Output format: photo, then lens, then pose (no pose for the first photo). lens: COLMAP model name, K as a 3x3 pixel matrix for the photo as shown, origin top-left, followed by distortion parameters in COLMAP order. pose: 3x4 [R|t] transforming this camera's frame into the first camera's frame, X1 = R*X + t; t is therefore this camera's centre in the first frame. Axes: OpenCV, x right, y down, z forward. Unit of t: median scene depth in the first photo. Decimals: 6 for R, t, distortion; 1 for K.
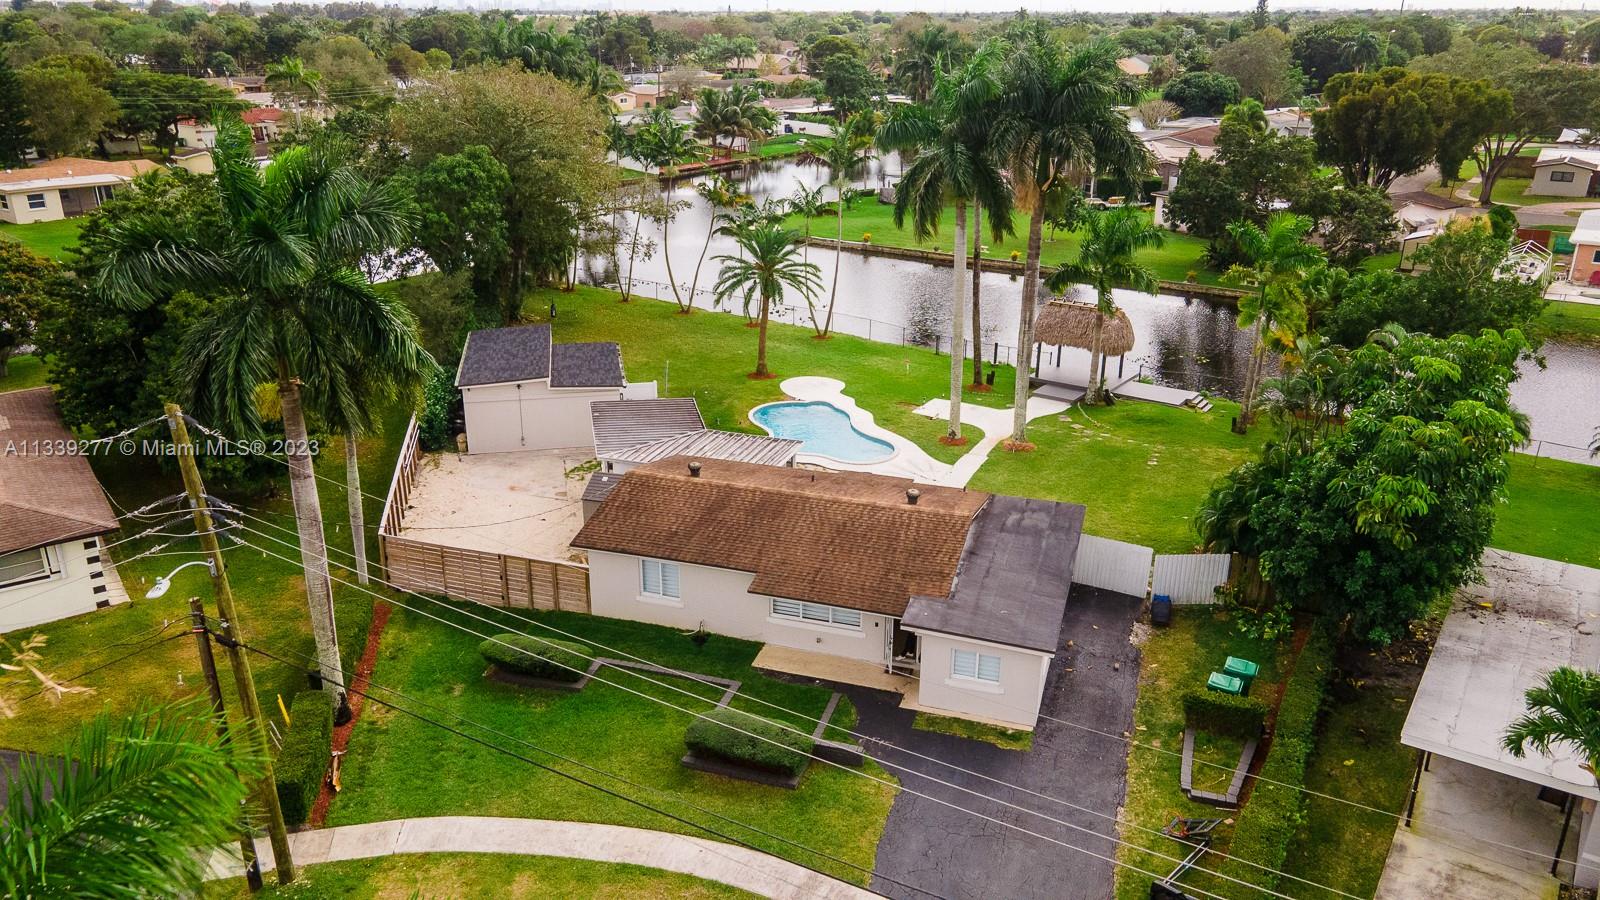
lens RADIAL K [[1184.2, 0, 800.0], [0, 1184.2, 450.0], [0, 0, 1]] dist [0.003819, 0.050040]
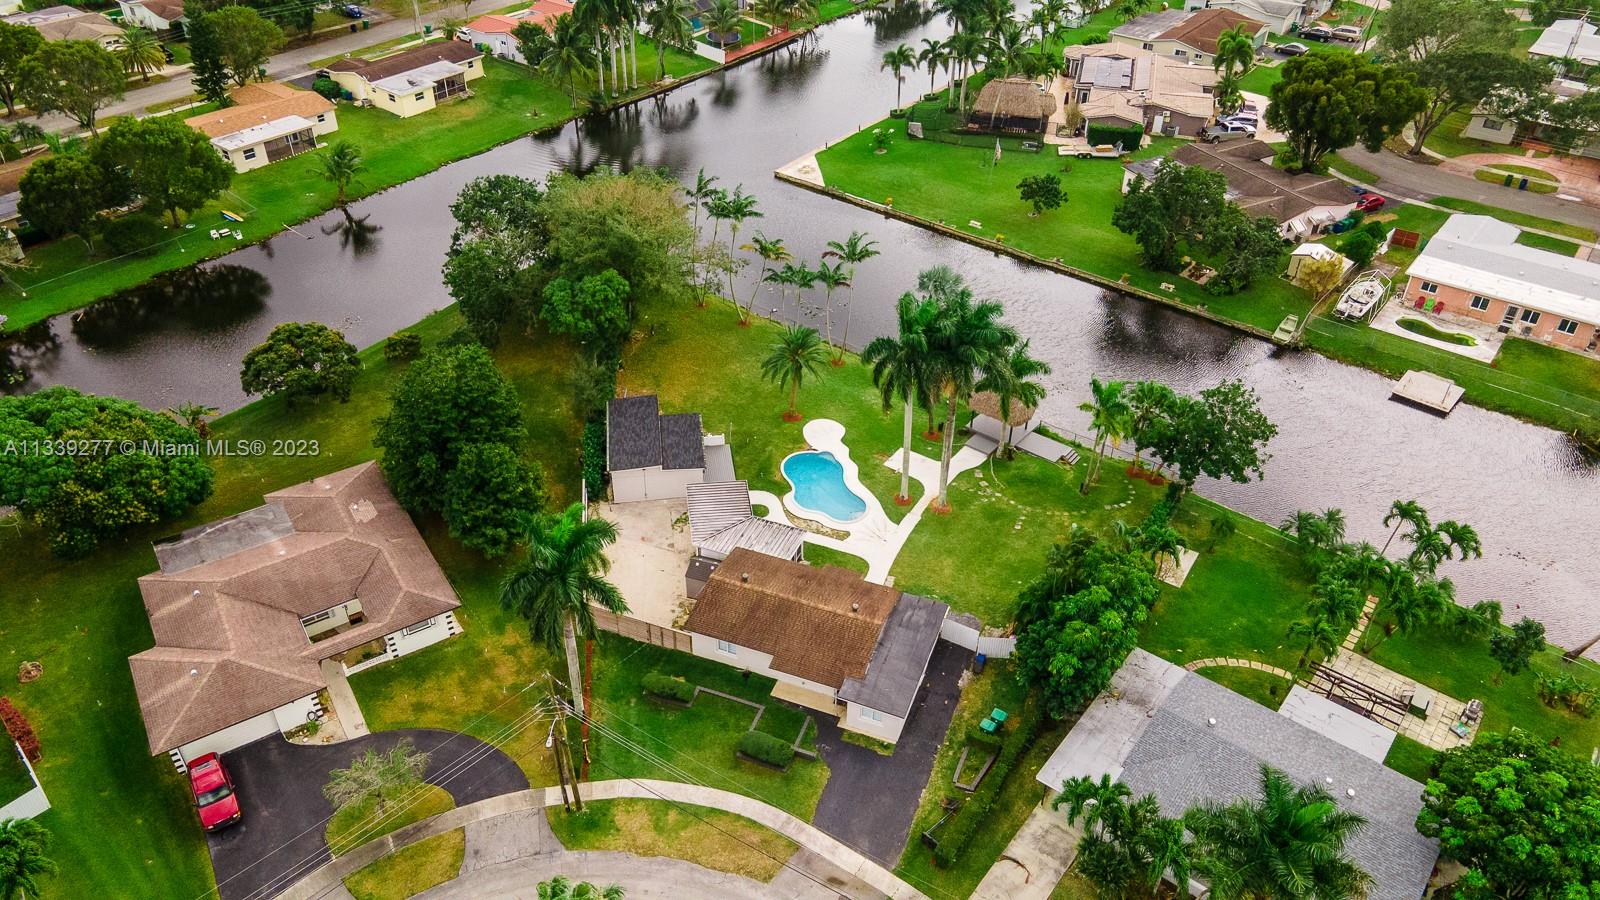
lens RADIAL K [[1184.2, 0, 800.0], [0, 1184.2, 450.0], [0, 0, 1]] dist [0.003819, 0.050040]
pose [[0.998223, 0.040620, -0.043599, 0.082516], [-0.027123, 0.961197, 0.274526, -0.786469], [0.053058, -0.272856, 0.960591, -0.863554]]
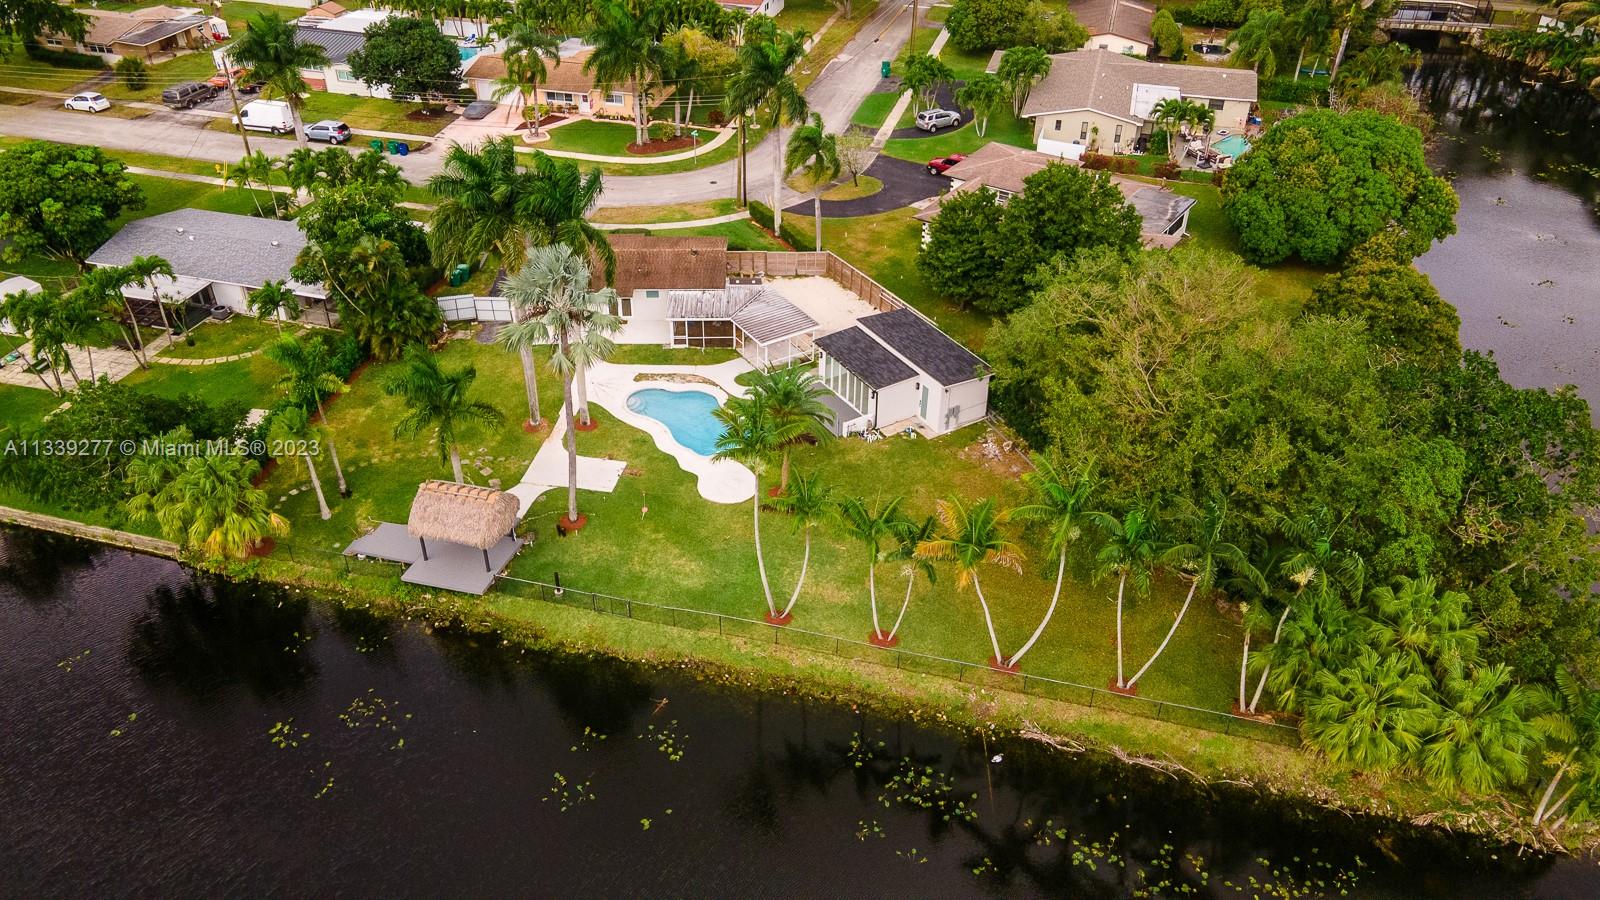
lens RADIAL K [[1184.2, 0, 800.0], [0, 1184.2, 450.0], [0, 0, 1]] dist [0.003819, 0.050040]
pose [[-0.943770, 0.193473, -0.268078, 0.395098], [-0.111782, 0.576378, 0.809502, -1.625955], [0.311131, 0.793950, -0.522341, 2.675016]]
